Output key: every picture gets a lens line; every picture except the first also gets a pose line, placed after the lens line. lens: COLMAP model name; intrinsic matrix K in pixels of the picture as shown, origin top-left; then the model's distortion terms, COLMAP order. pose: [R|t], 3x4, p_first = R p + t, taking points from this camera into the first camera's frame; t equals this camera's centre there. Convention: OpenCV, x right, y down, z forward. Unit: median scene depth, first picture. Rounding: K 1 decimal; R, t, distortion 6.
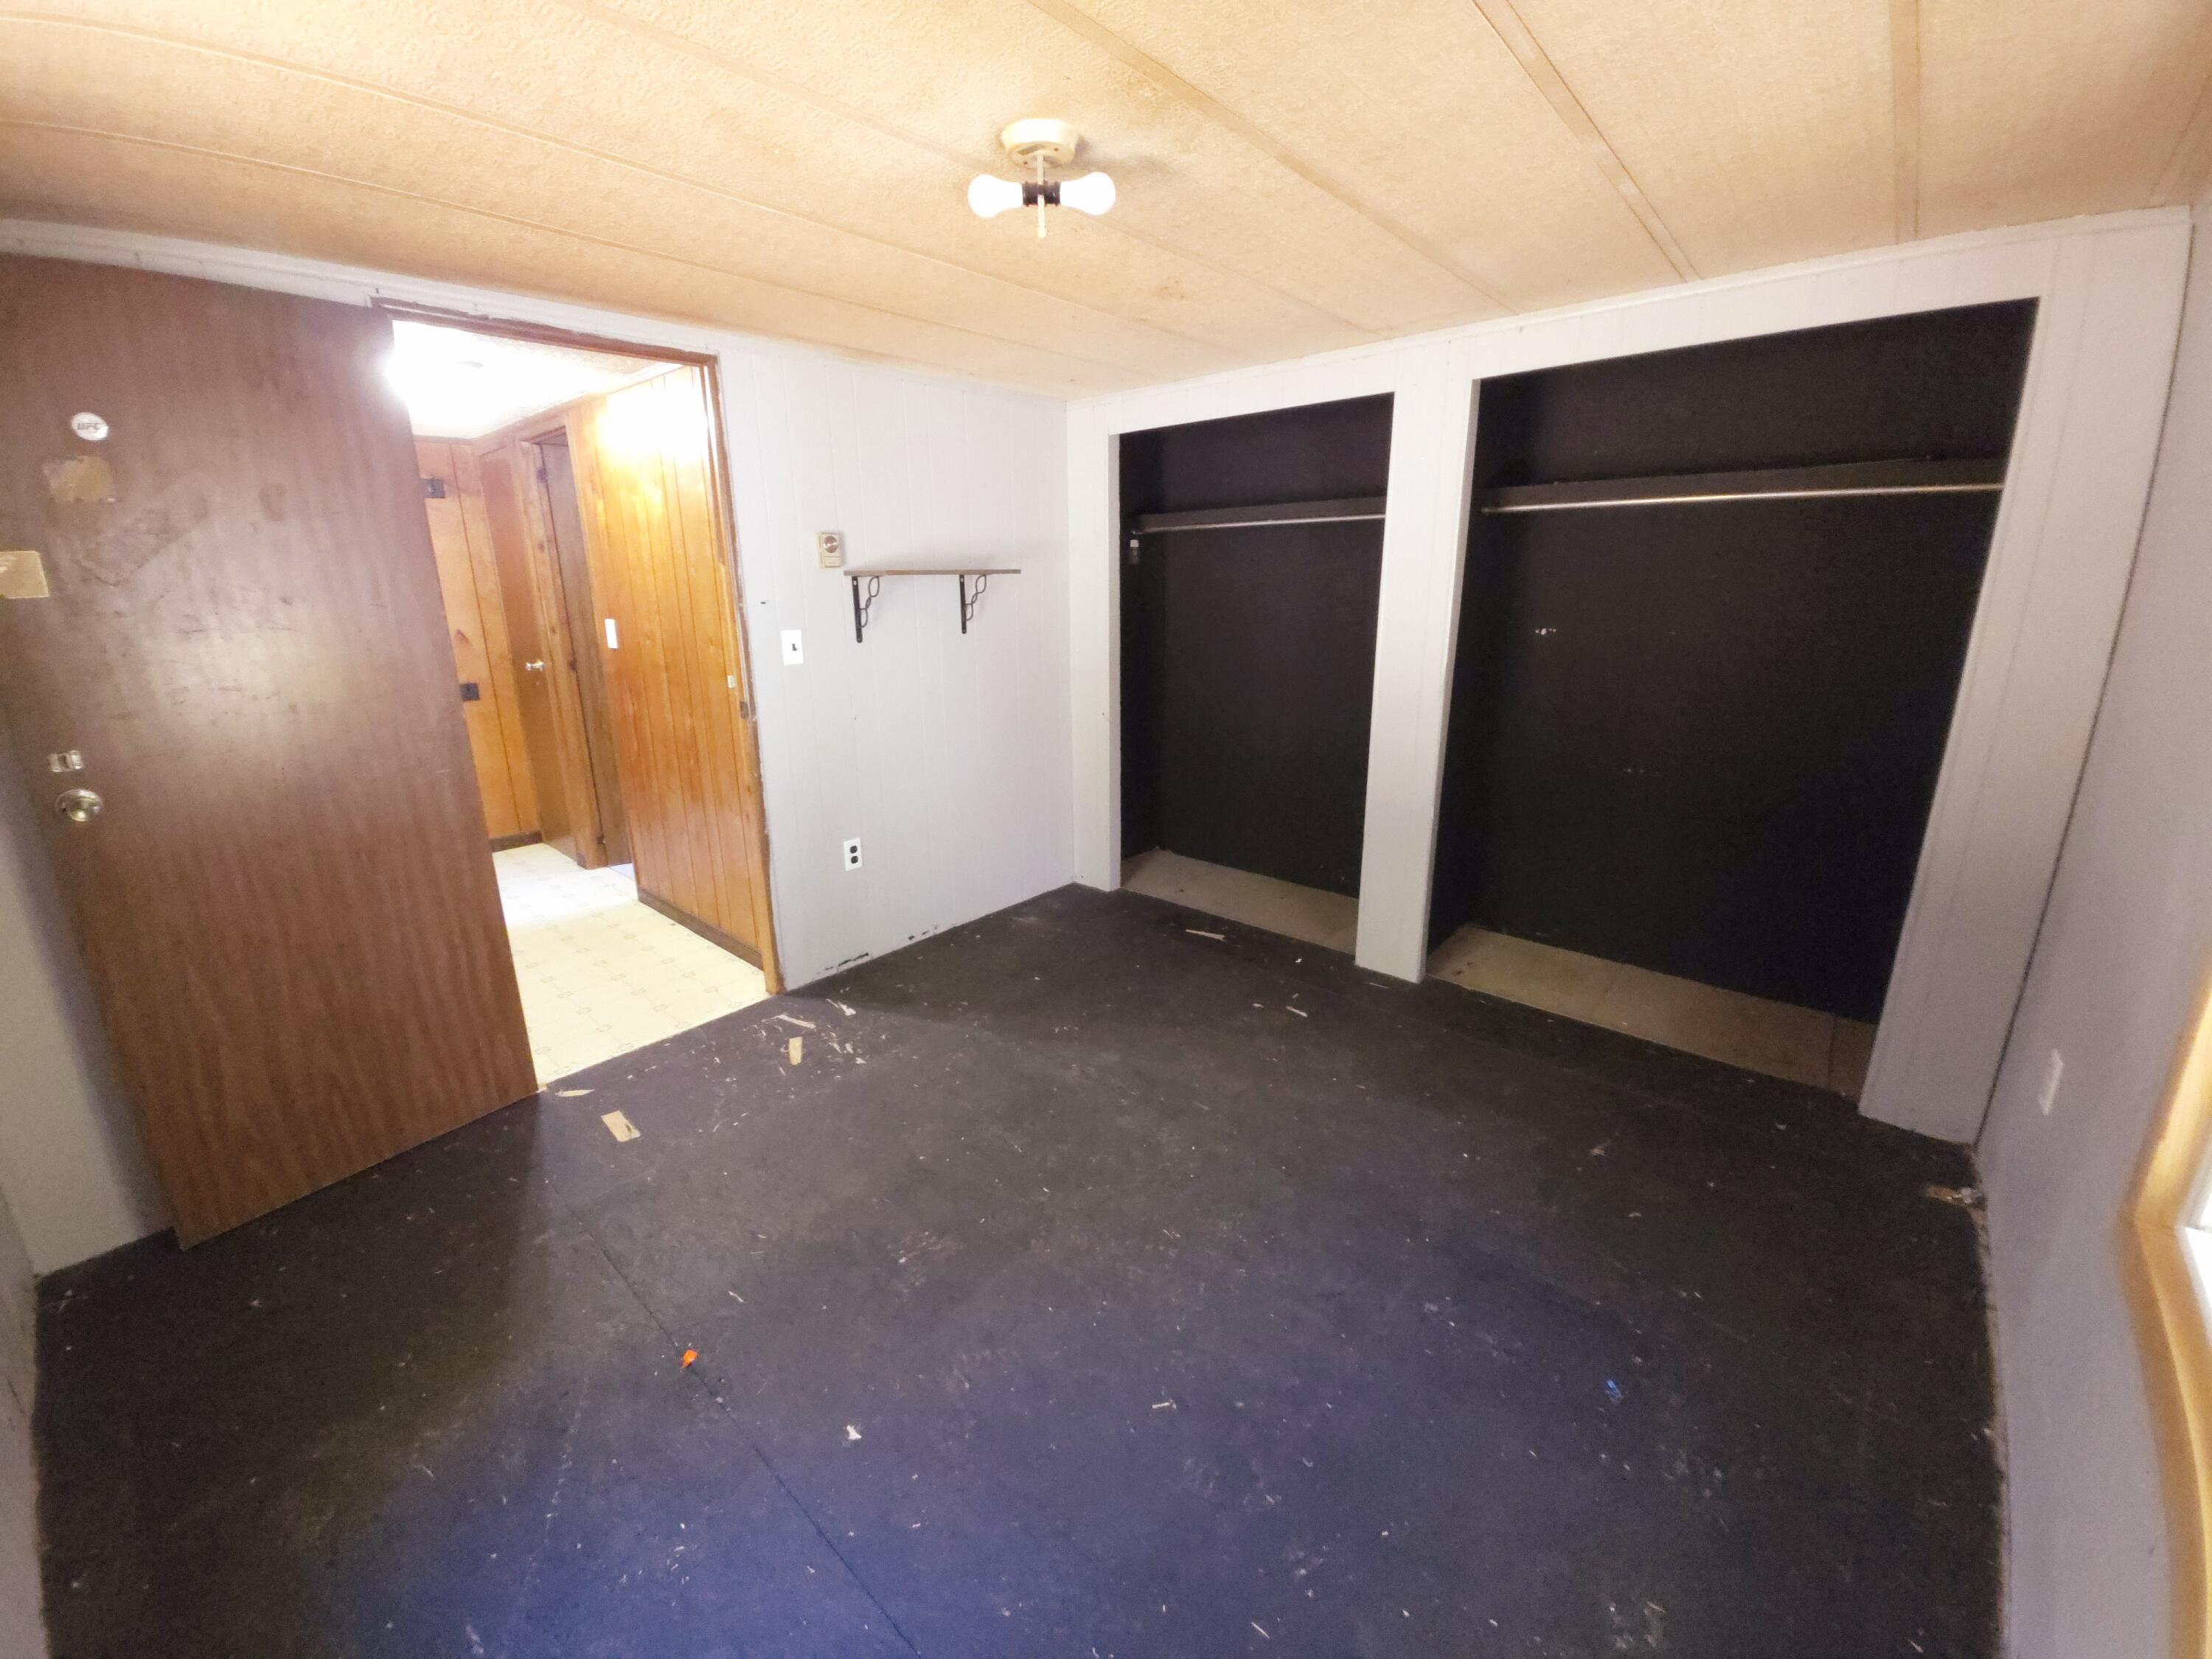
lens RADIAL K [[875.6, 0, 1081.8], [0, 875.6, 802.7], [0, 0, 1]] dist [-0.004641, -0.007981]
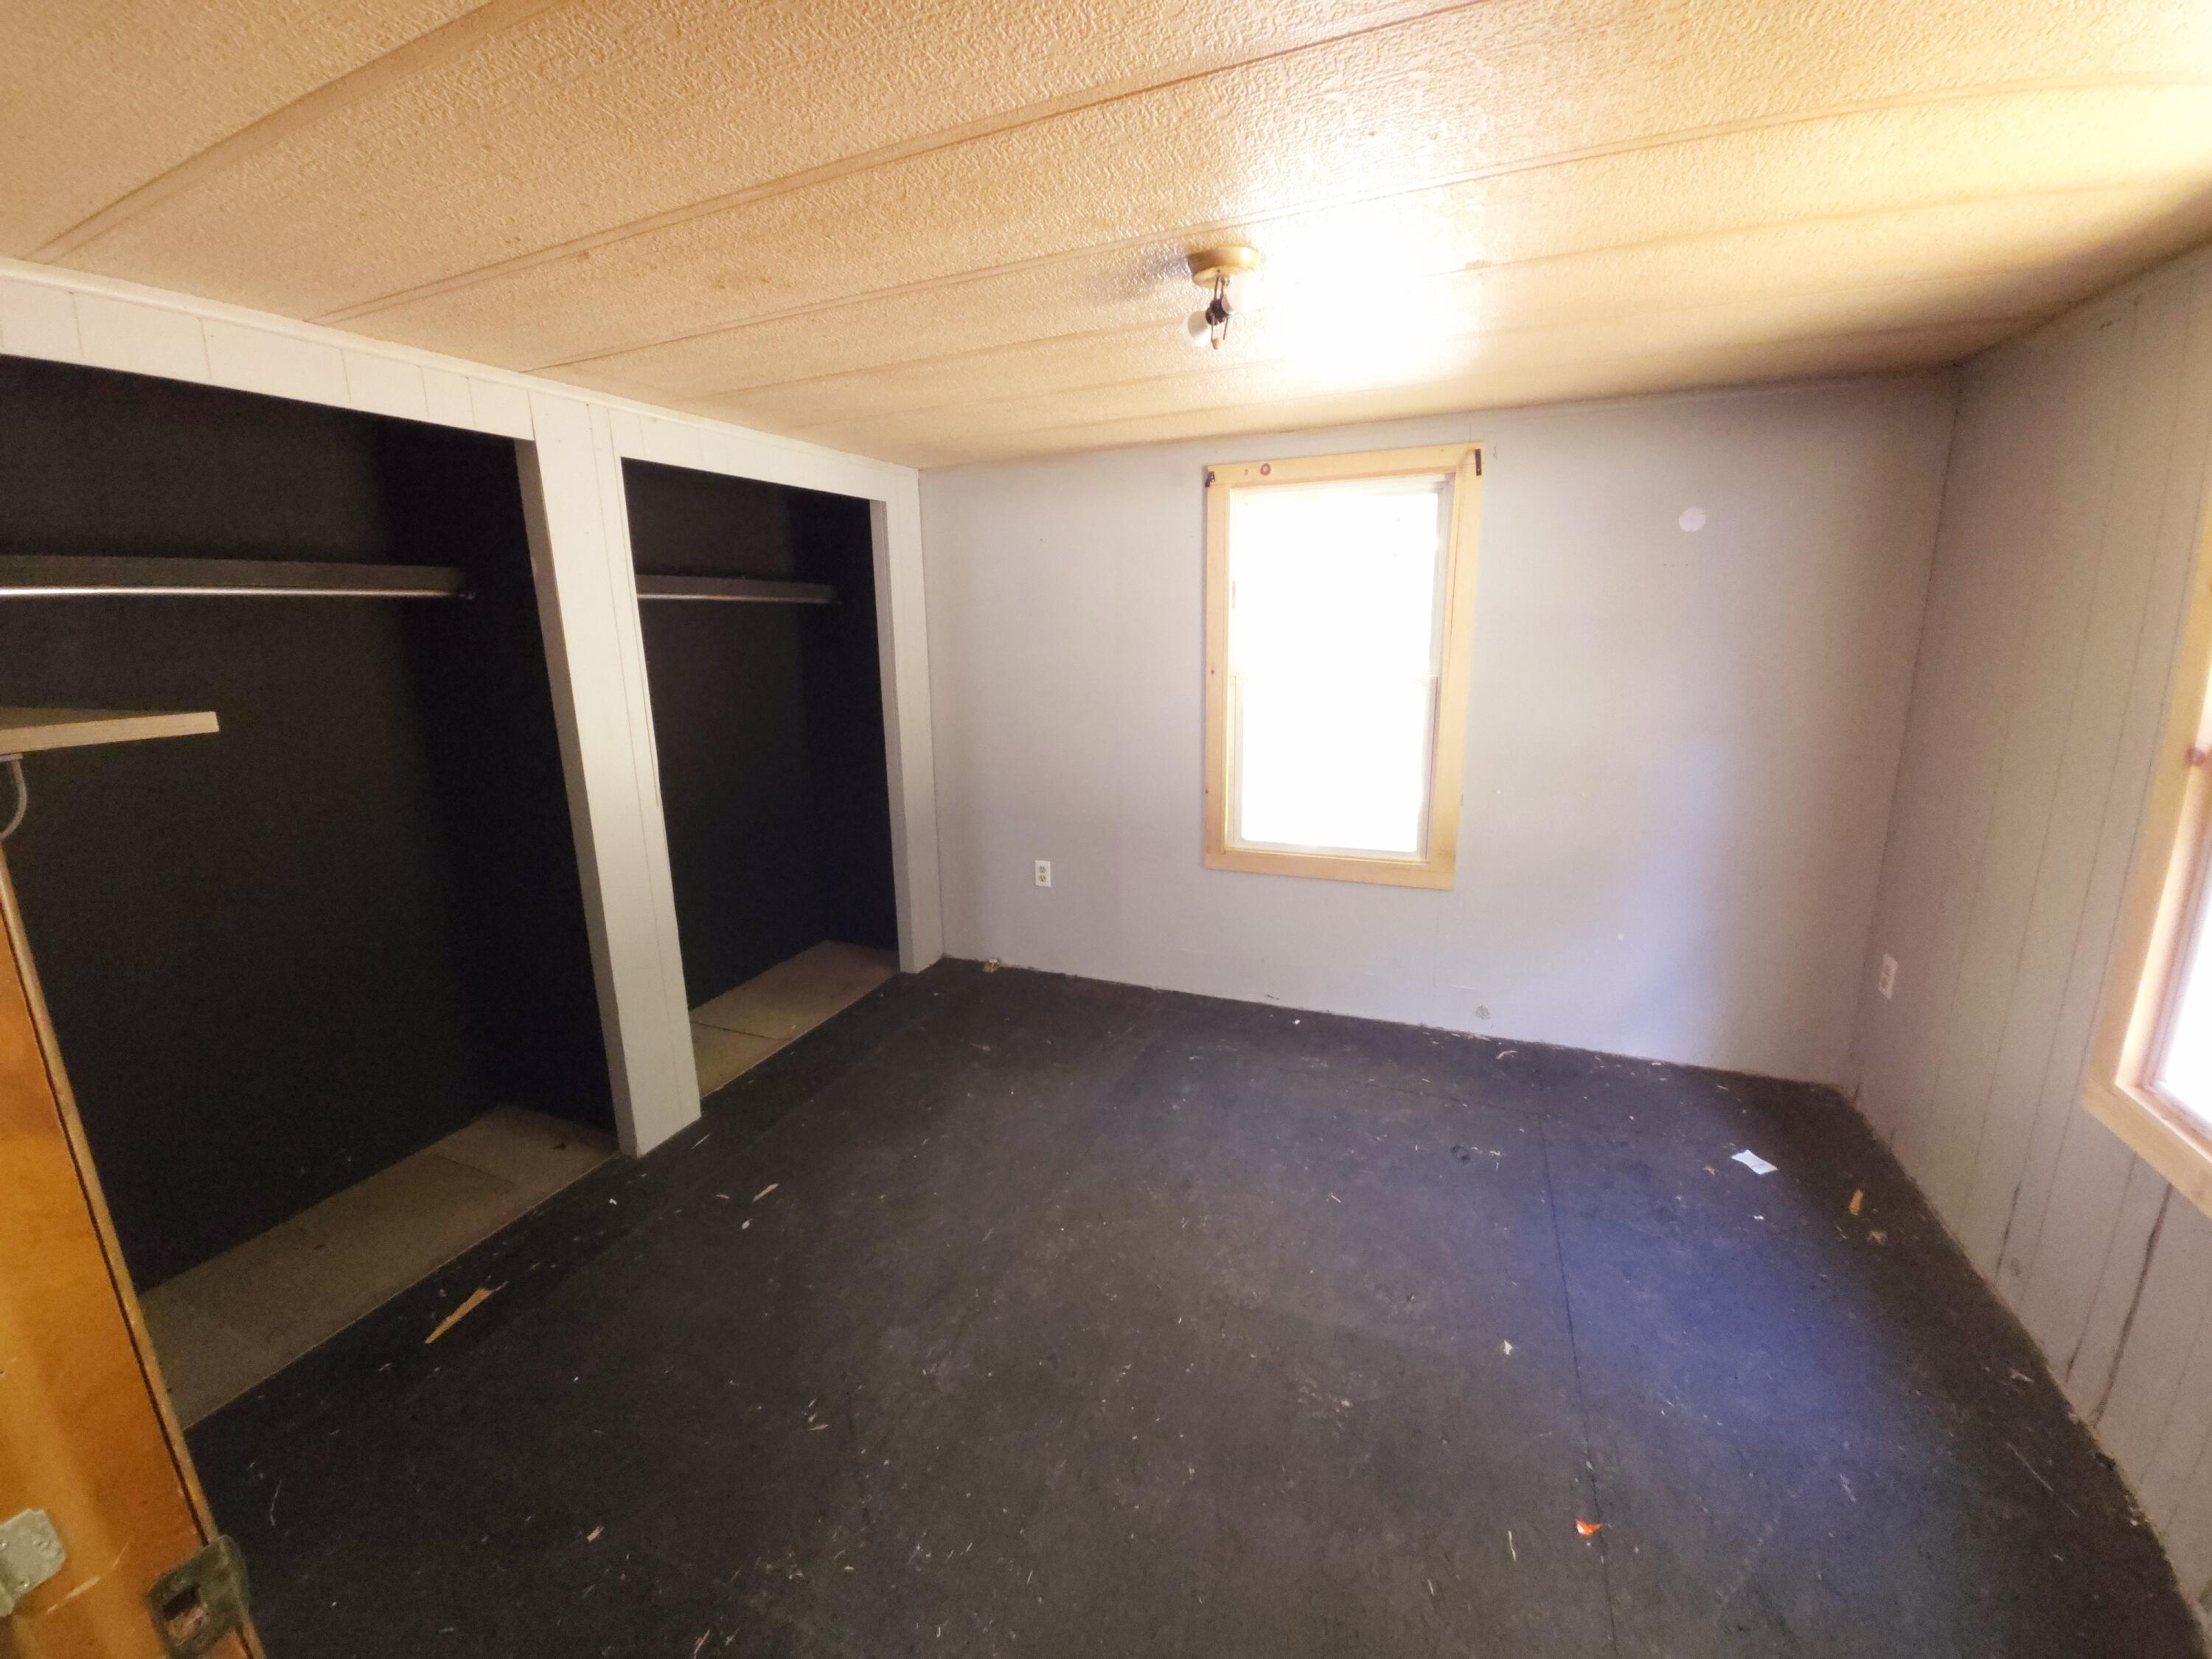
lens RADIAL K [[875.6, 0, 1081.8], [0, 875.6, 802.7], [0, 0, 1]] dist [-0.004641, -0.007981]
pose [[-0.332632, -0.169291, 0.927737, -0.637968], [0.264979, 0.927346, 0.264225, -0.275007], [-0.905065, 0.333721, -0.263607, 0.963559]]
